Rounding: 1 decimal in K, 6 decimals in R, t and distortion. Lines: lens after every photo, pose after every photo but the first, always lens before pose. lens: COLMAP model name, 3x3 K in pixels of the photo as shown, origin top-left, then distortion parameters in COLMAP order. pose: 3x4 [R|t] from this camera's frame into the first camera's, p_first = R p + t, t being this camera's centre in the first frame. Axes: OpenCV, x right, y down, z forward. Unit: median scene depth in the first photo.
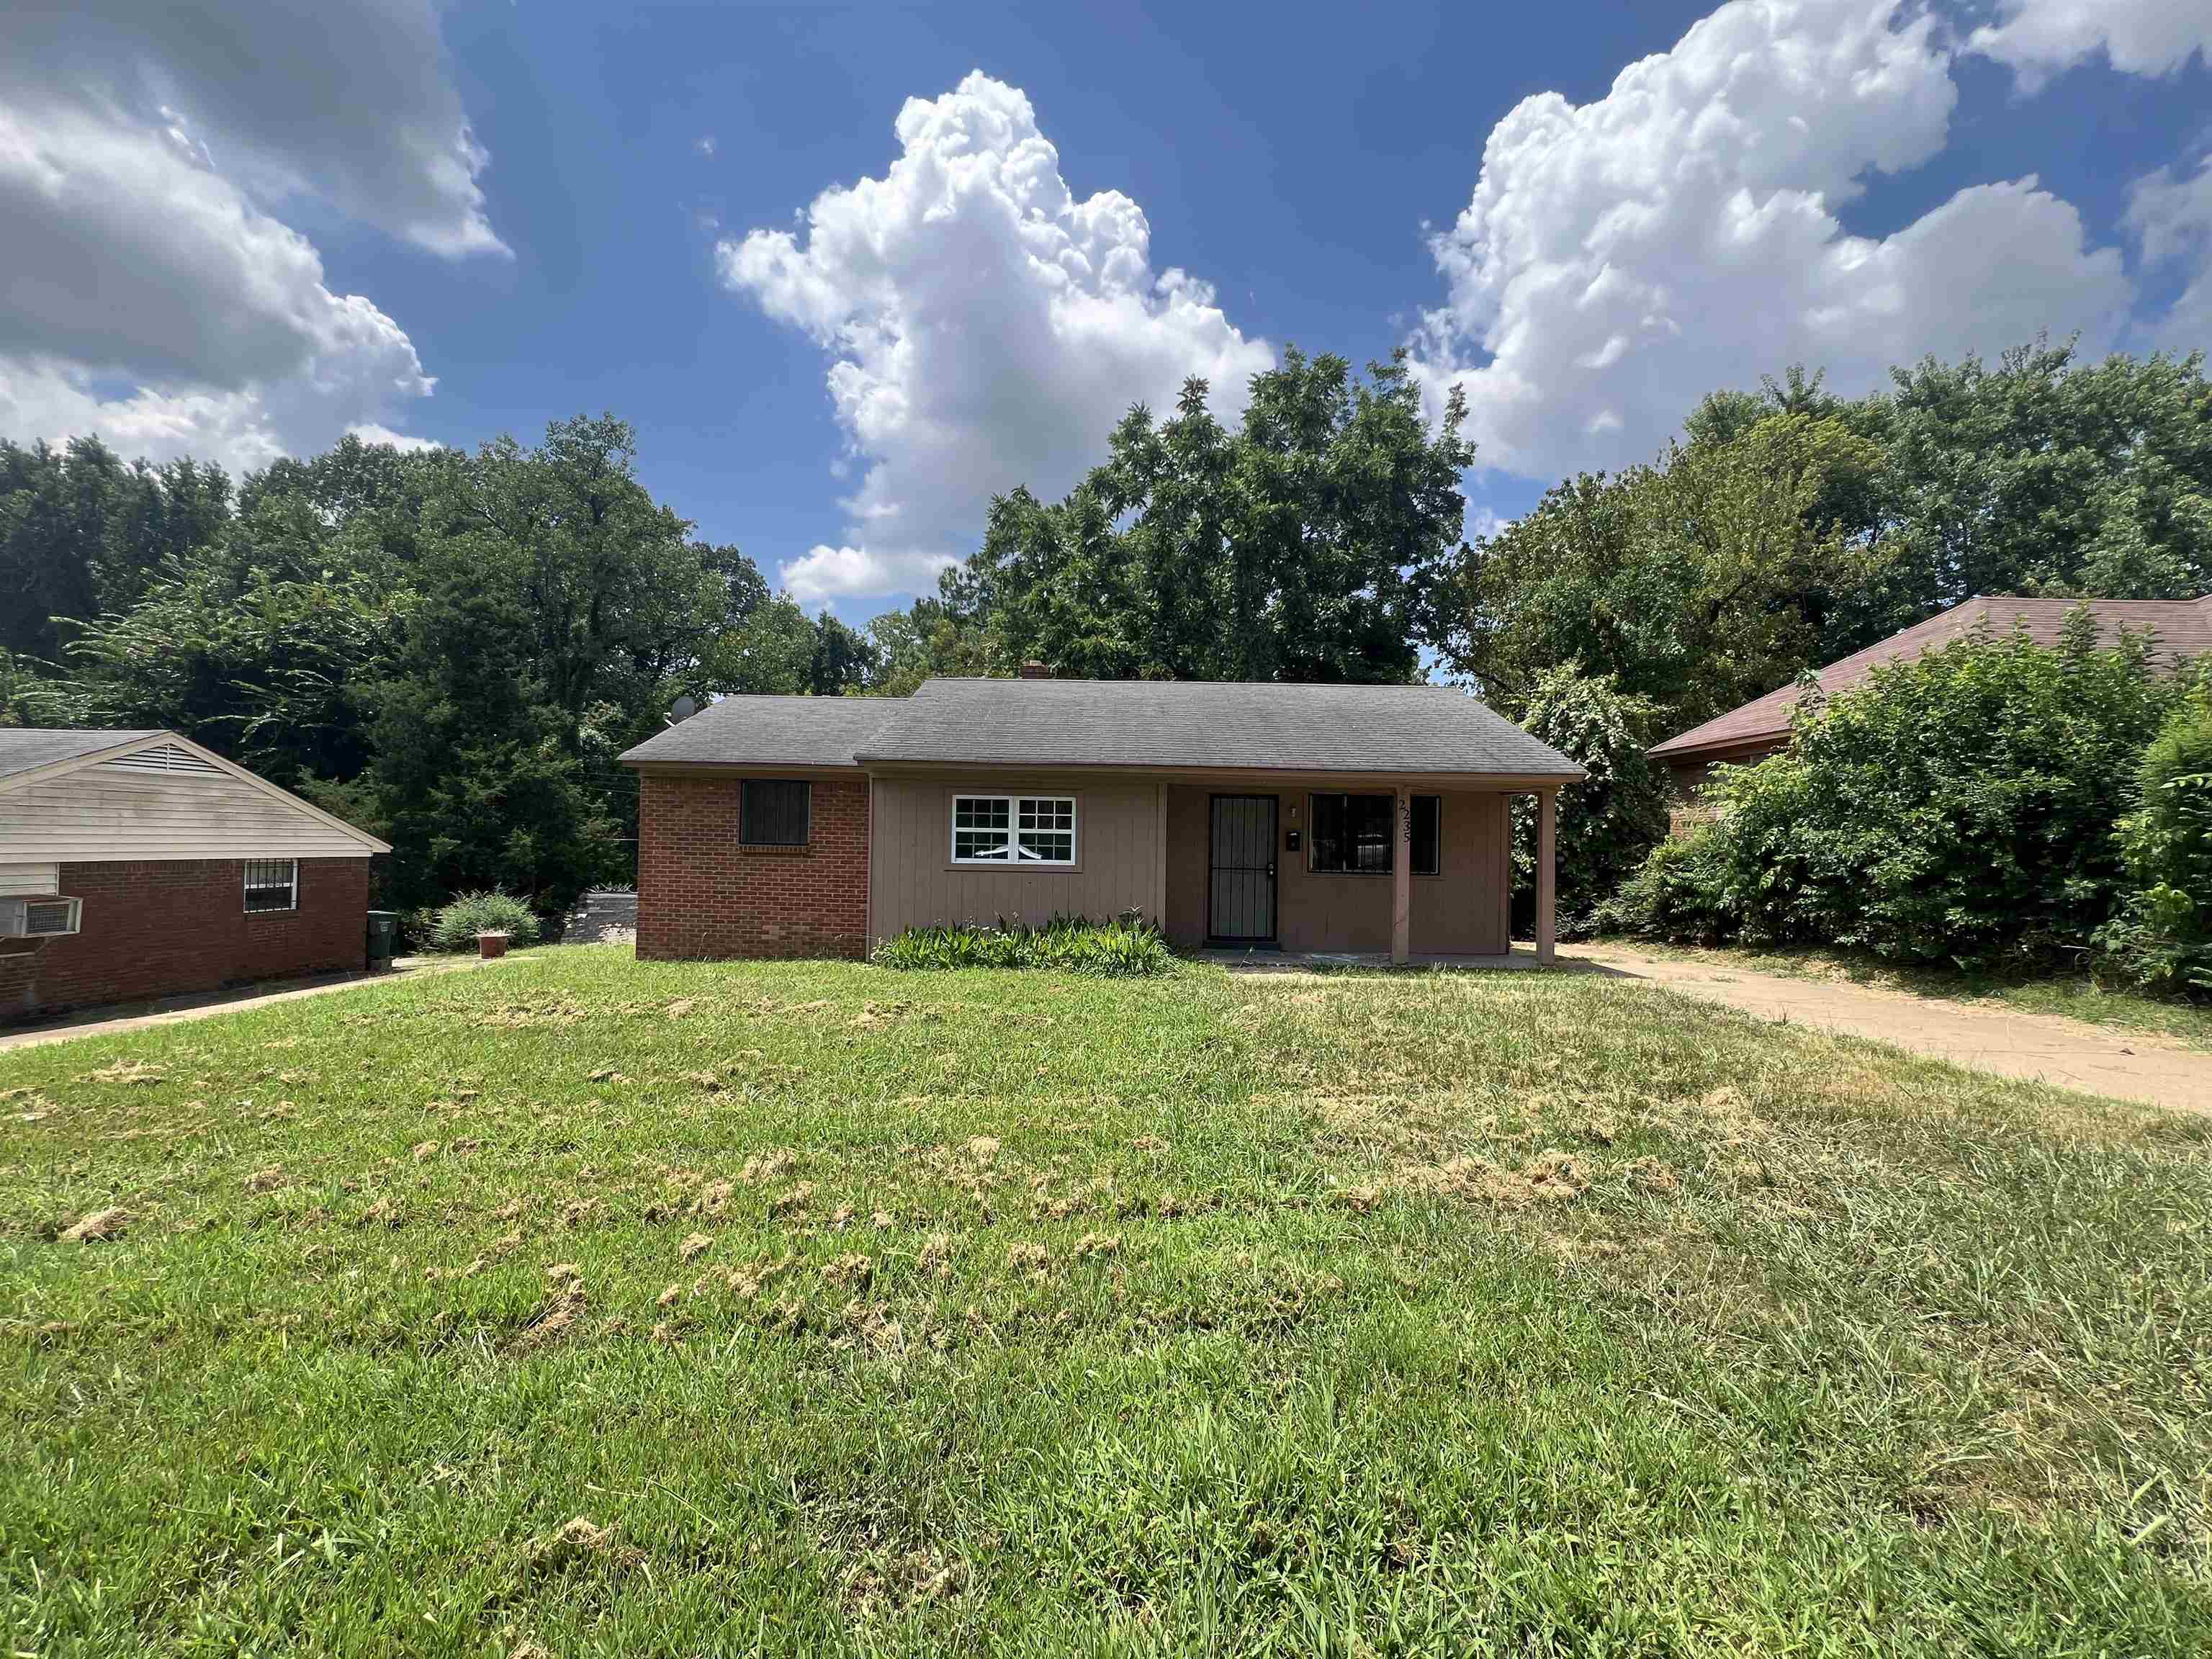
lens RADIAL K [[884.4, 0, 1098.2], [0, 884.4, 825.0], [0, 0, 1]] dist [-0.001452, 0.000588]
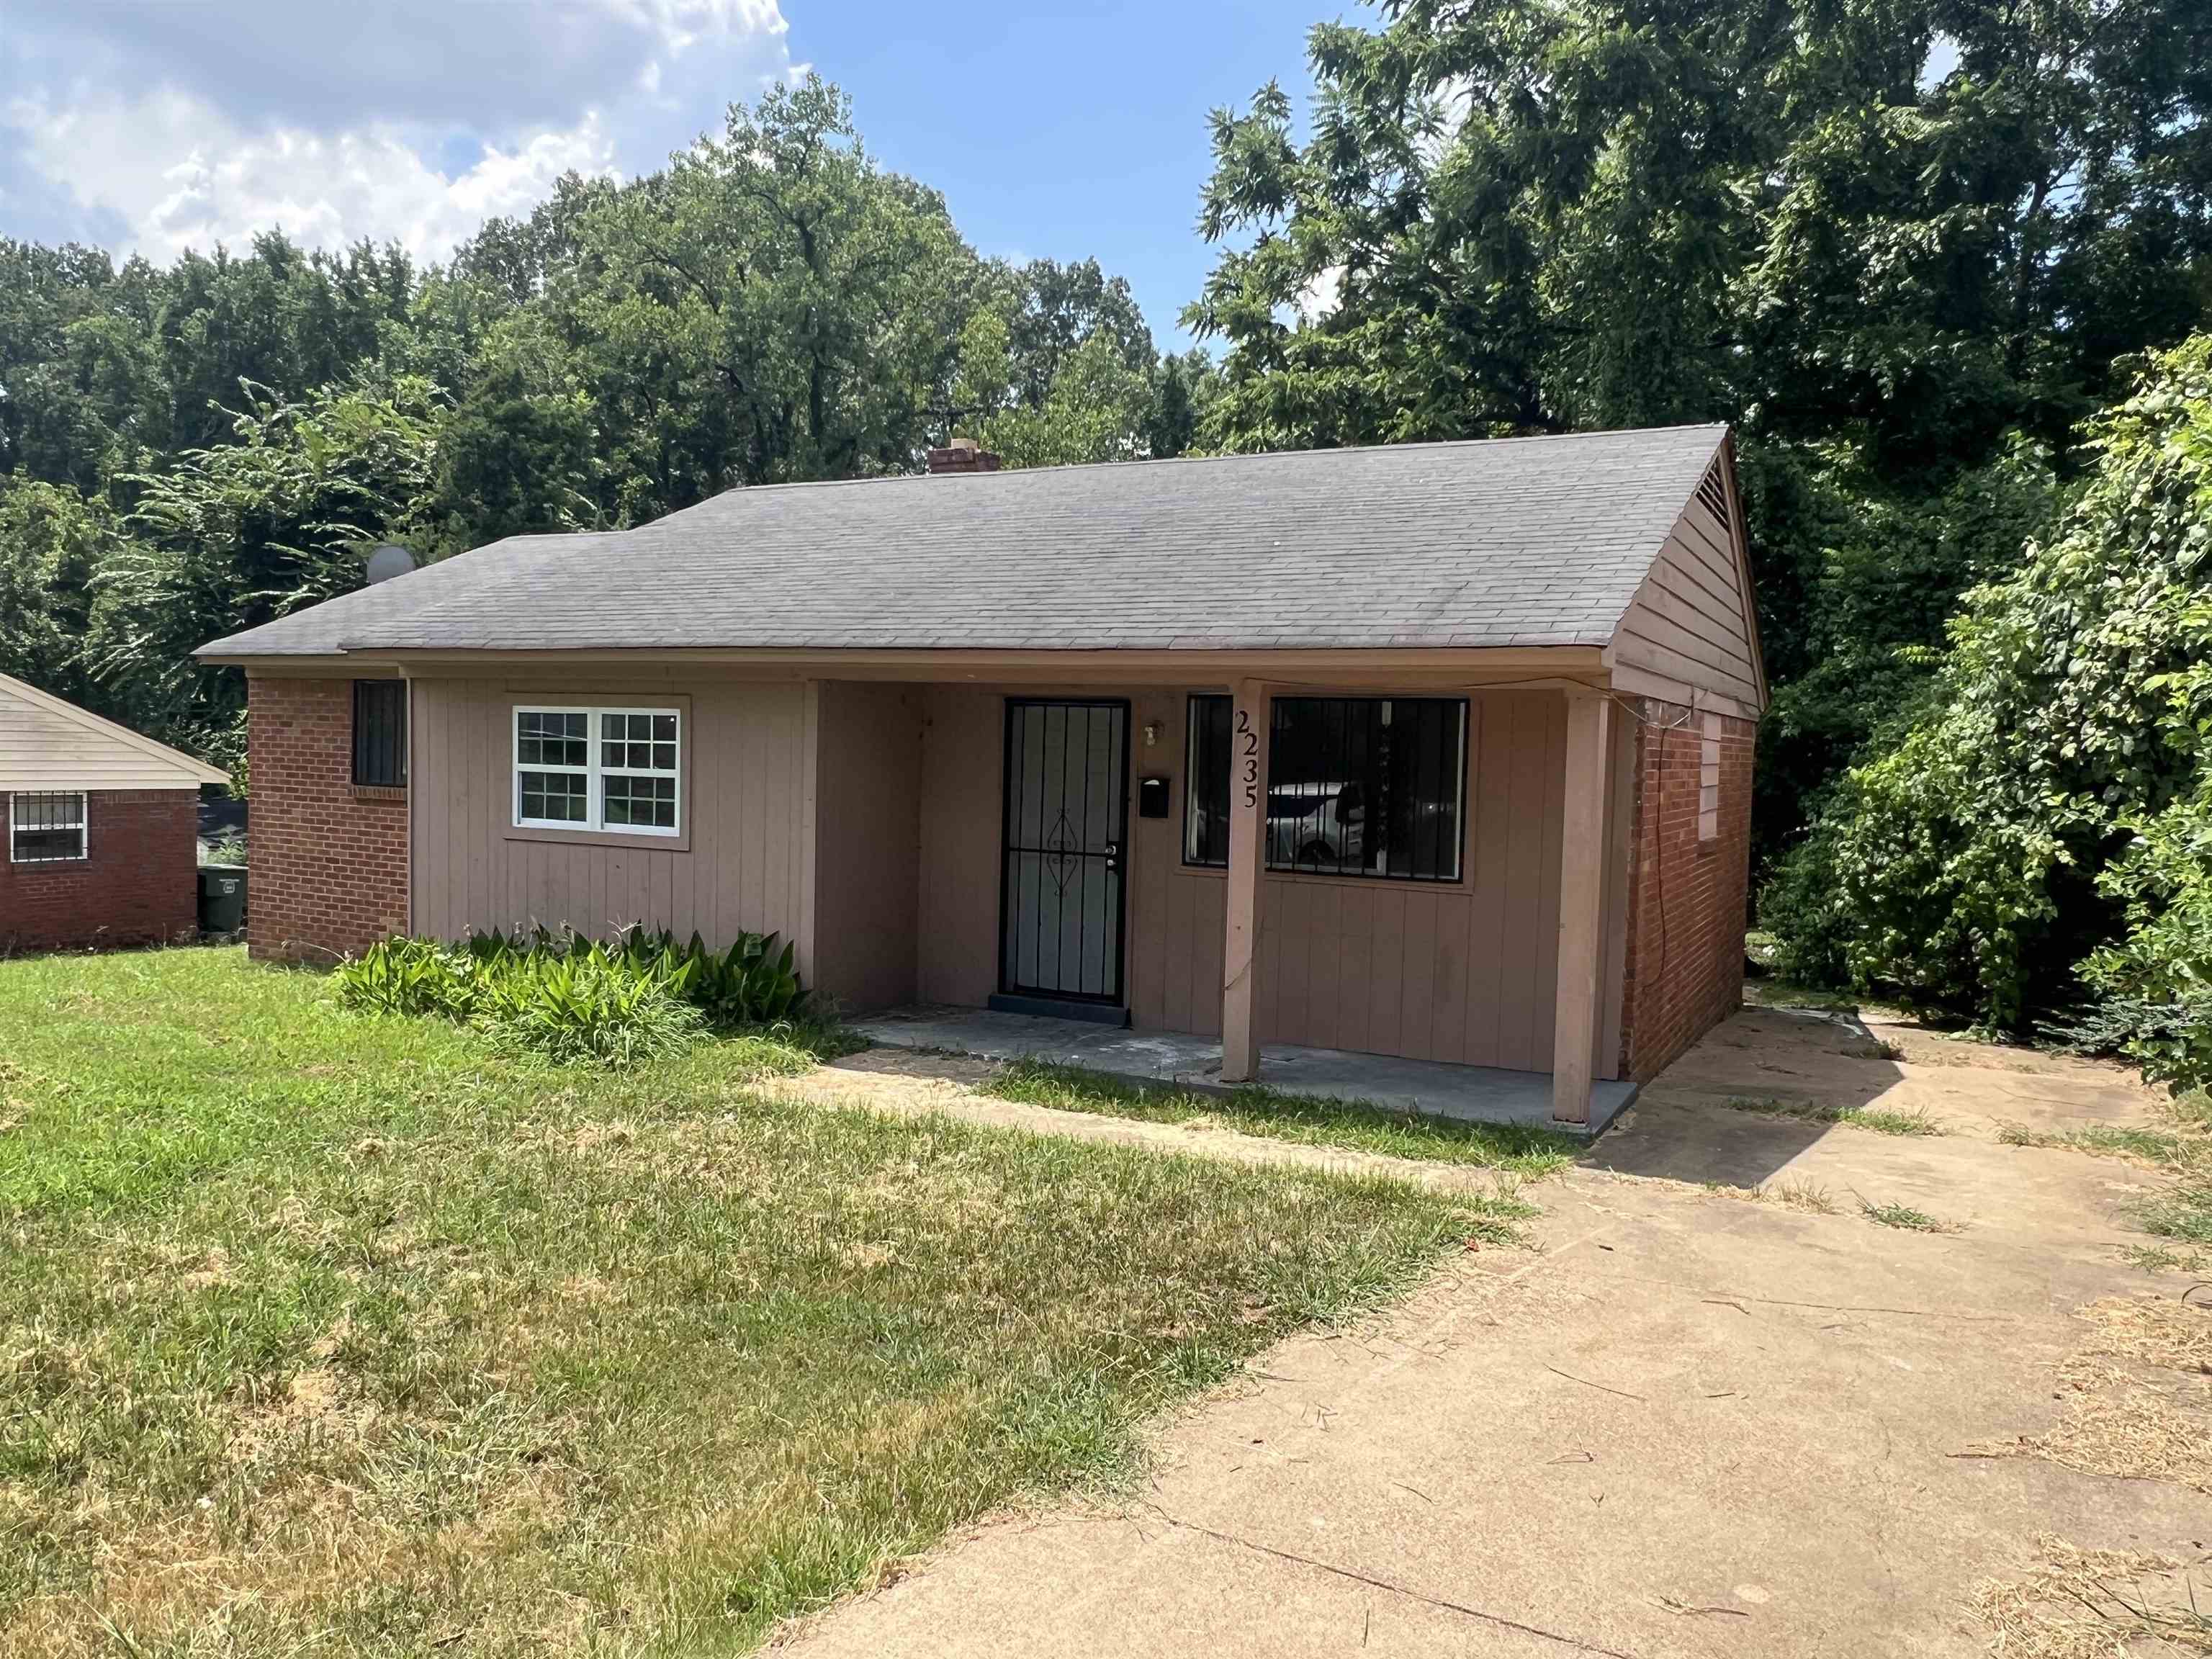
lens RADIAL K [[1588.3, 0, 1106.0], [0, 1588.3, 829.5], [0, 0, 1]] dist [-0.002091, -0.002155]
pose [[0.894394, 0.028416, -0.446376, 0.626703], [0.000114, 0.997965, 0.063759, -0.019734], [0.447279, -0.057077, 0.892571, 0.260192]]
